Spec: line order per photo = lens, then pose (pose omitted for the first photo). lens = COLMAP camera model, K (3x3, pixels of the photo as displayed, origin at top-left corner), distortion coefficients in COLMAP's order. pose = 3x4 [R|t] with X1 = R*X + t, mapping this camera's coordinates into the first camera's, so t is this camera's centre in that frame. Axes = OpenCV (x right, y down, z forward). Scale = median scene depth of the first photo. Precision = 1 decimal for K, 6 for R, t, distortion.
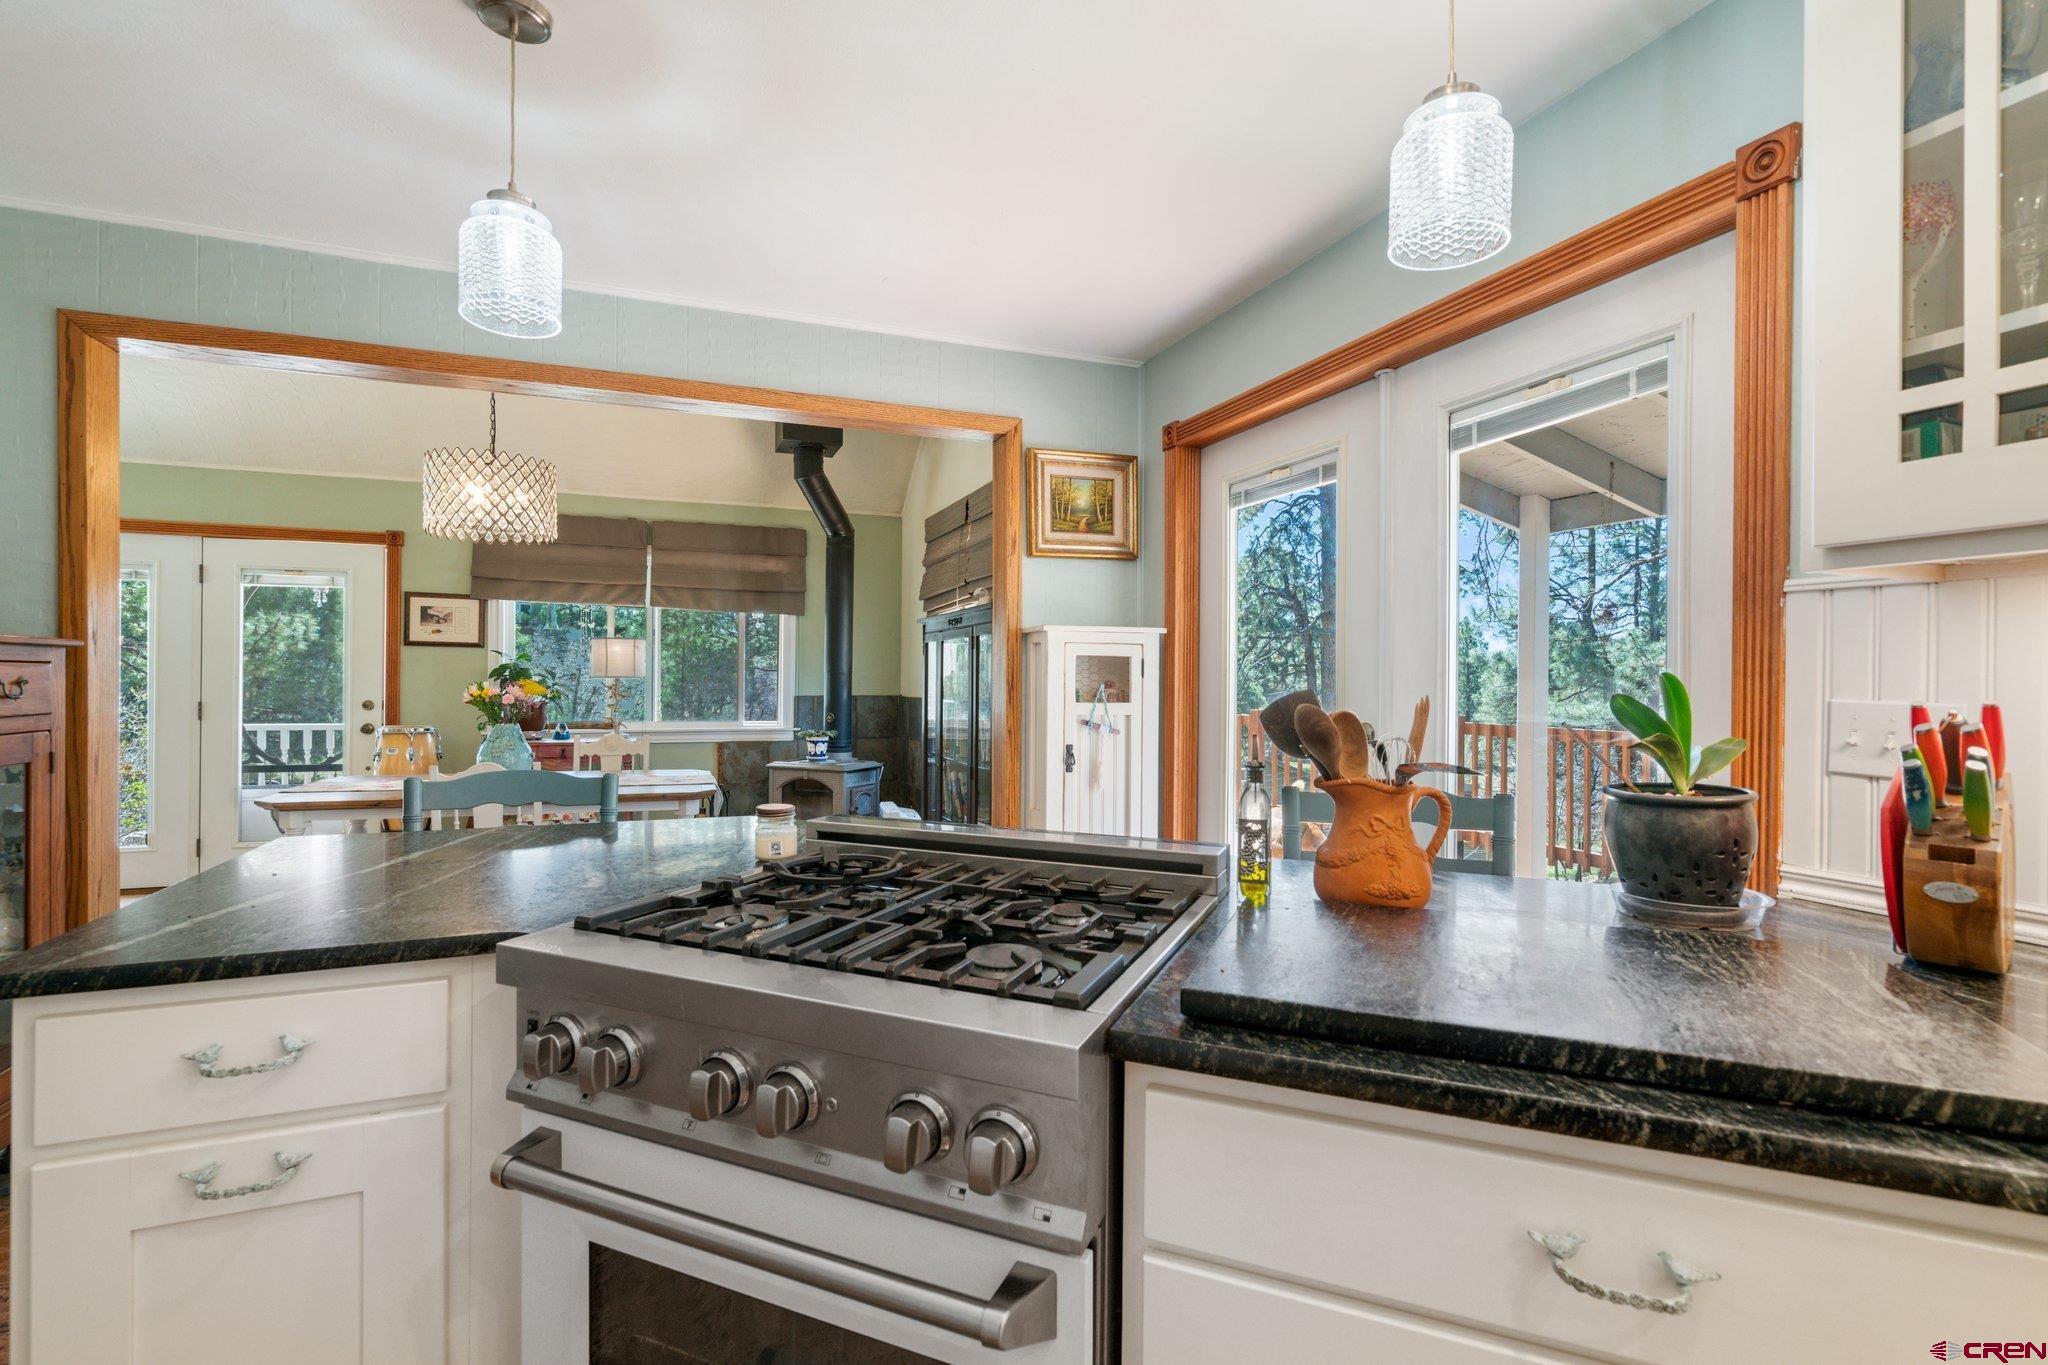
lens RADIAL K [[930.1, 0, 1028.5], [0, 930.1, 683.3], [0, 0, 1]] dist [-0.008418, 0.002481]
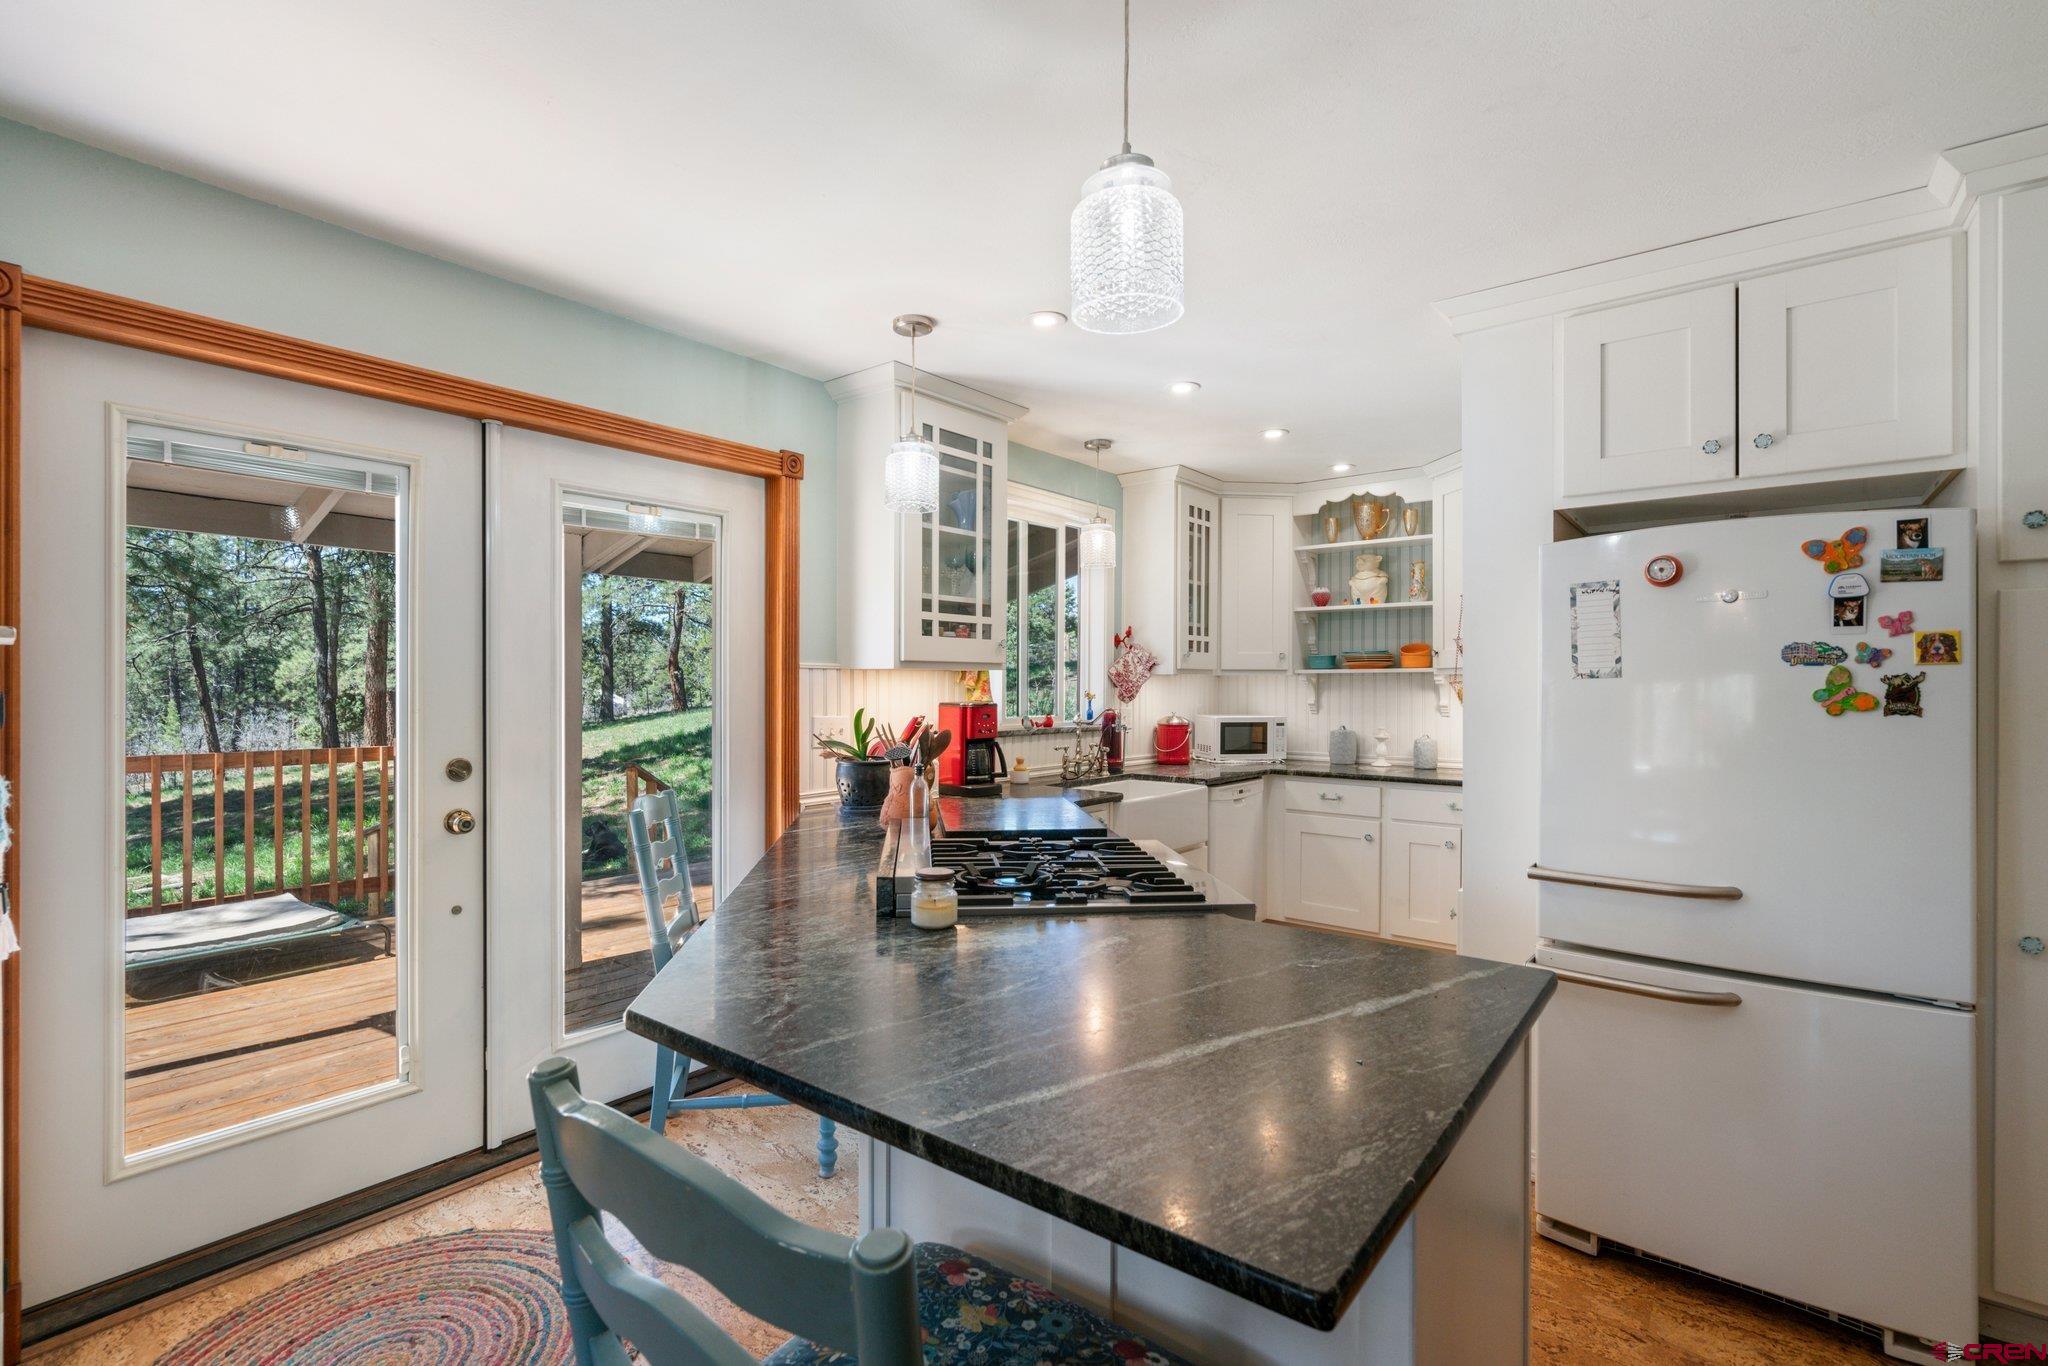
lens RADIAL K [[930.1, 0, 1020.9], [0, 930.1, 686.1], [0, 0, 1]] dist [-0.008418, 0.002481]
pose [[-0.486228, -0.012528, 0.873742, -0.597771], [-0.004402, 0.999920, 0.011887, -0.037253], [-0.873821, 0.001934, -0.486244, 0.714811]]
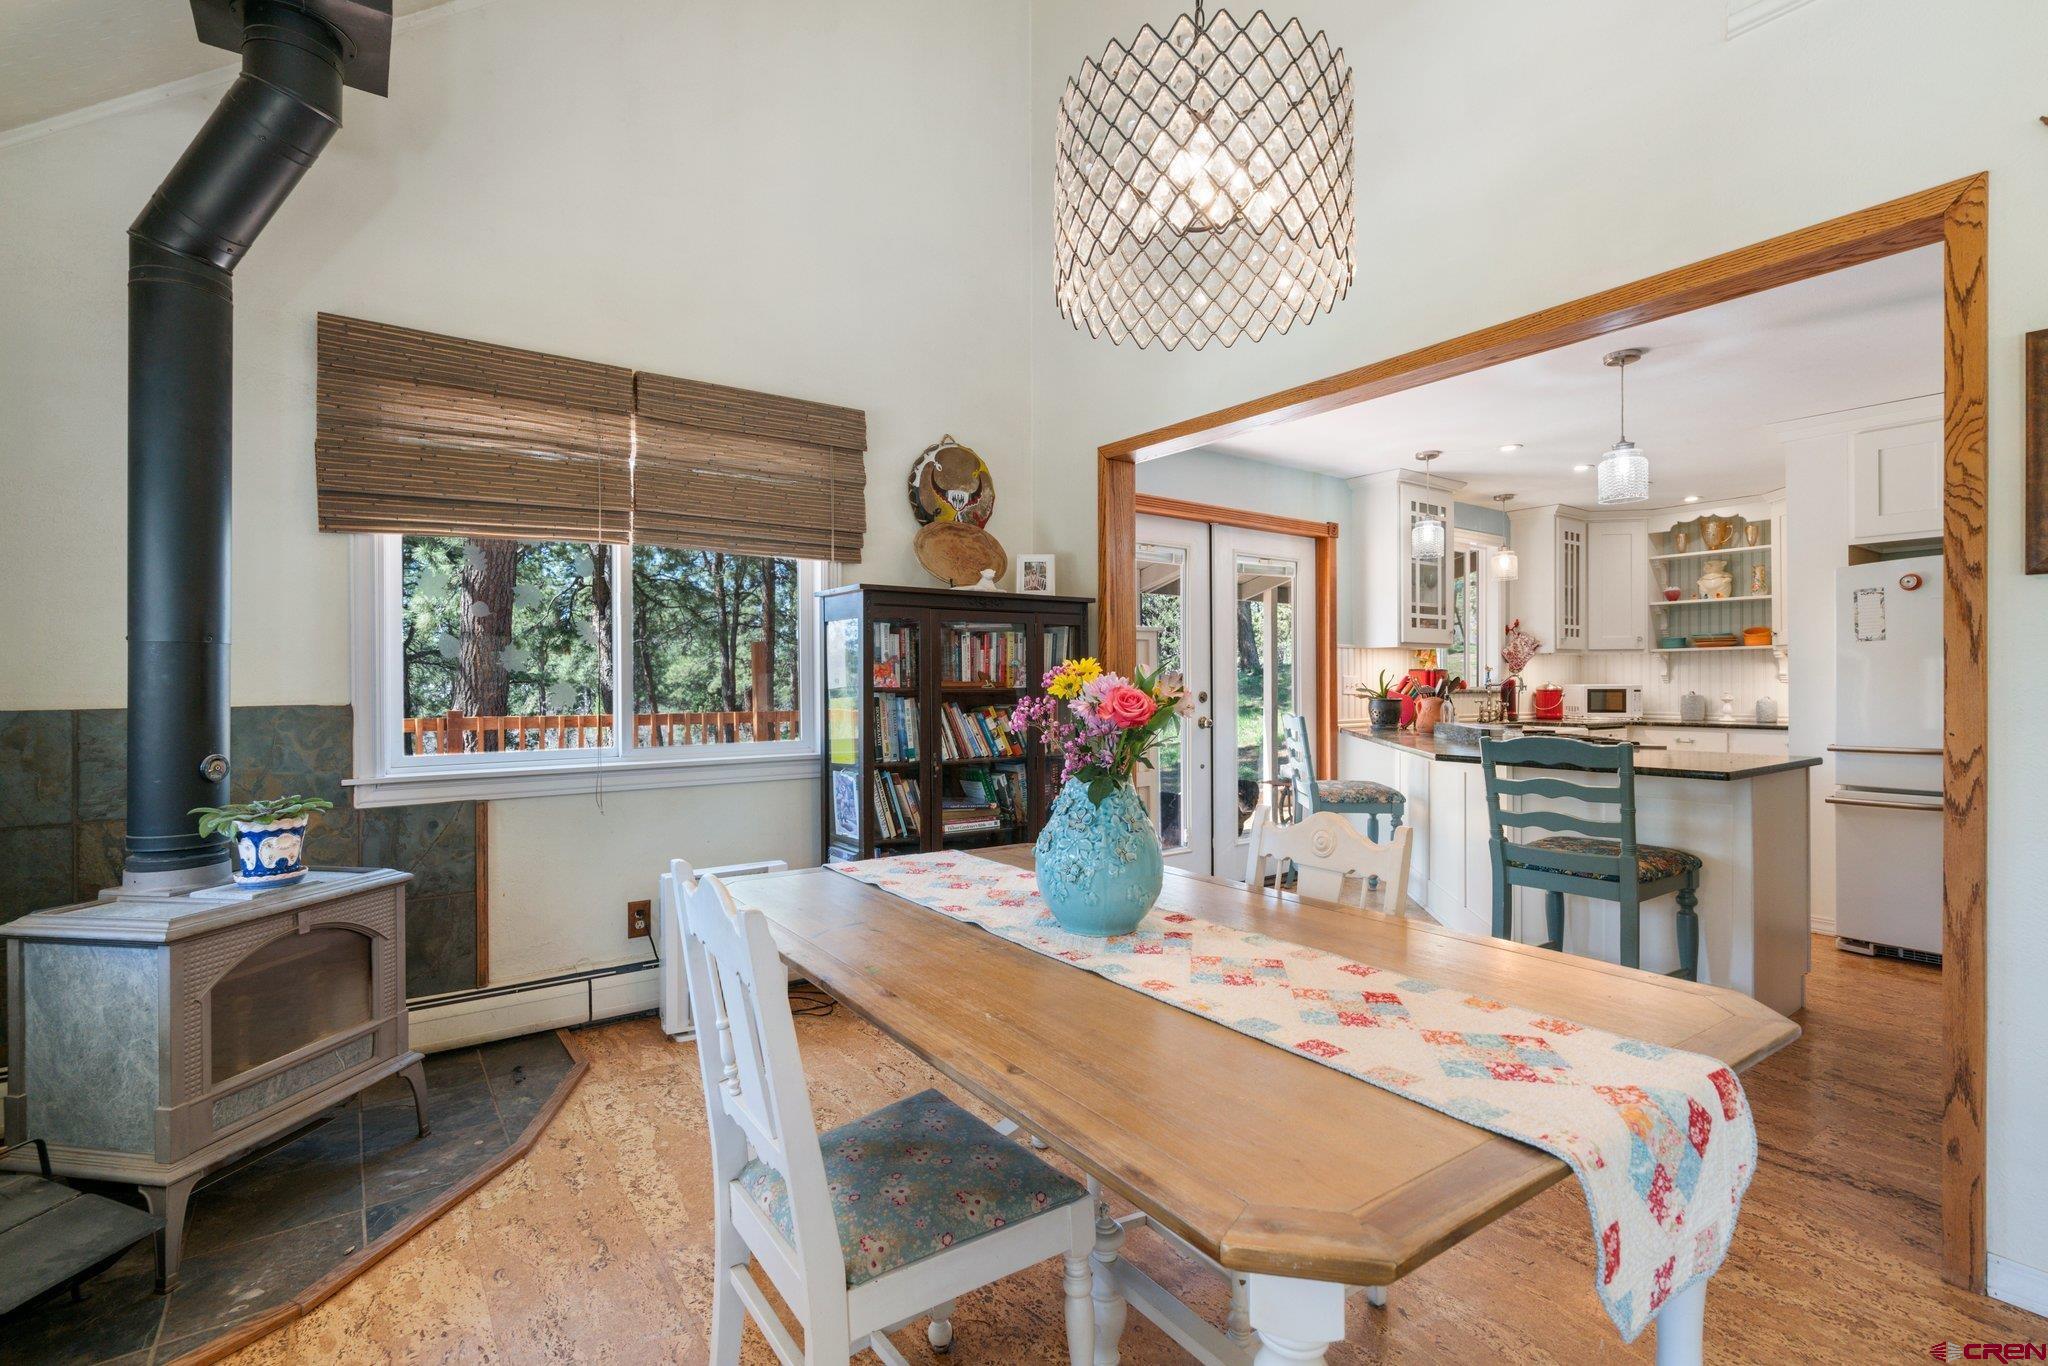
lens RADIAL K [[930.1, 0, 1015.2], [0, 930.1, 681.1], [0, 0, 1]] dist [-0.008418, 0.002481]
pose [[-0.229992, -0.005832, 0.973175, -1.131930], [0.003182, 0.999972, 0.006745, 0.003691], [-0.973187, 0.004648, -0.229967, 1.392763]]
